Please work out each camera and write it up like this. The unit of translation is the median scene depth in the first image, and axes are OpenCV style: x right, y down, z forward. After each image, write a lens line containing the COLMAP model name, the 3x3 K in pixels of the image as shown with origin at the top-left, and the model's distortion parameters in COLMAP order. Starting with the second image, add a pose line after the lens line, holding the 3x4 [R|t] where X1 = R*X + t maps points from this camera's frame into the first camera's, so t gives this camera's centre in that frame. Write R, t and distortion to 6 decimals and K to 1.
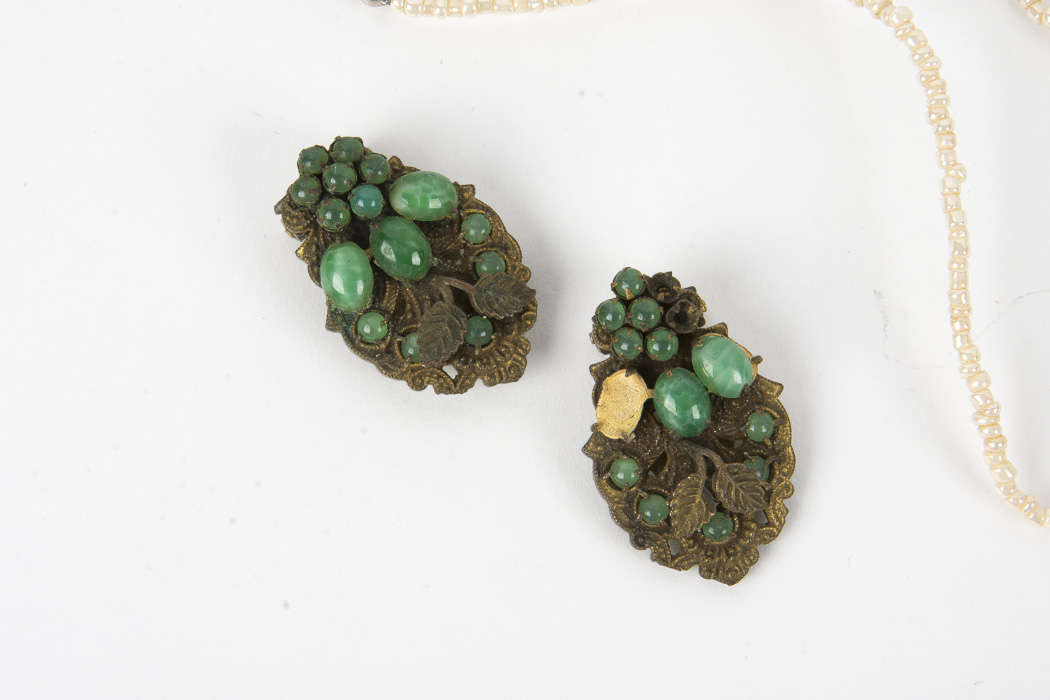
lens RADIAL K [[4070.9, 0, 525.0], [0, 4070.9, 350.0], [0, 0, 1]] dist [0.233533, 1.921331]
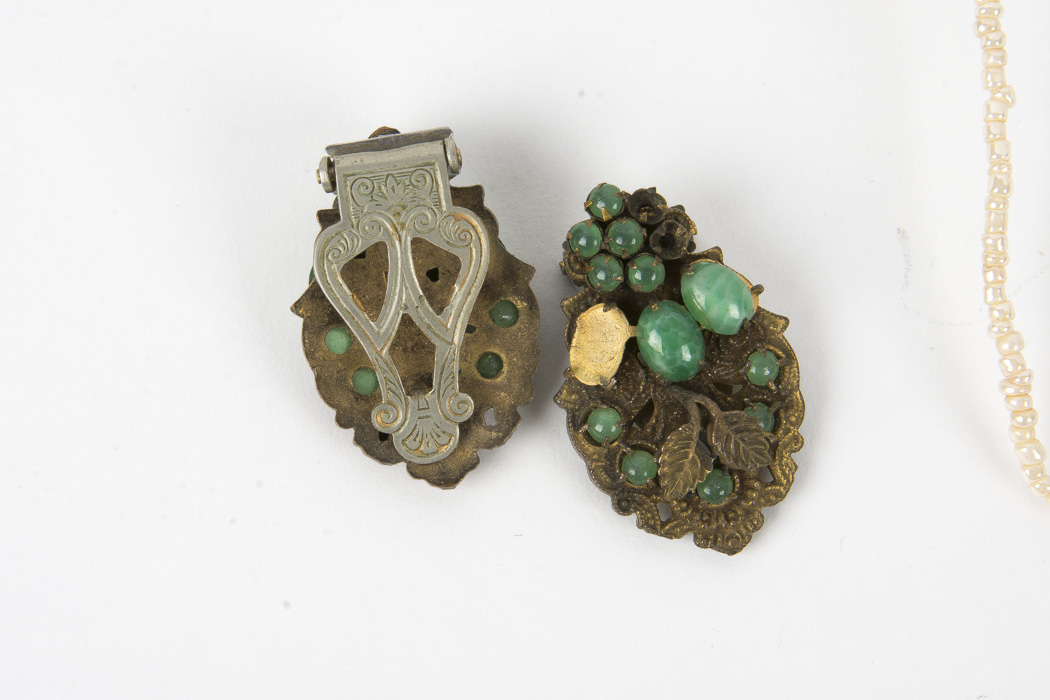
lens RADIAL K [[6173.9, 0, 525.0], [0, 6173.9, 350.0], [0, 0, 1]] dist [2.022316, -723.735836]
pose [[0.999611, -0.017373, 0.021830, -0.019927], [0.017465, 0.999839, -0.004001, 0.019362], [-0.021757, 0.004381, 0.999754, -0.287979]]
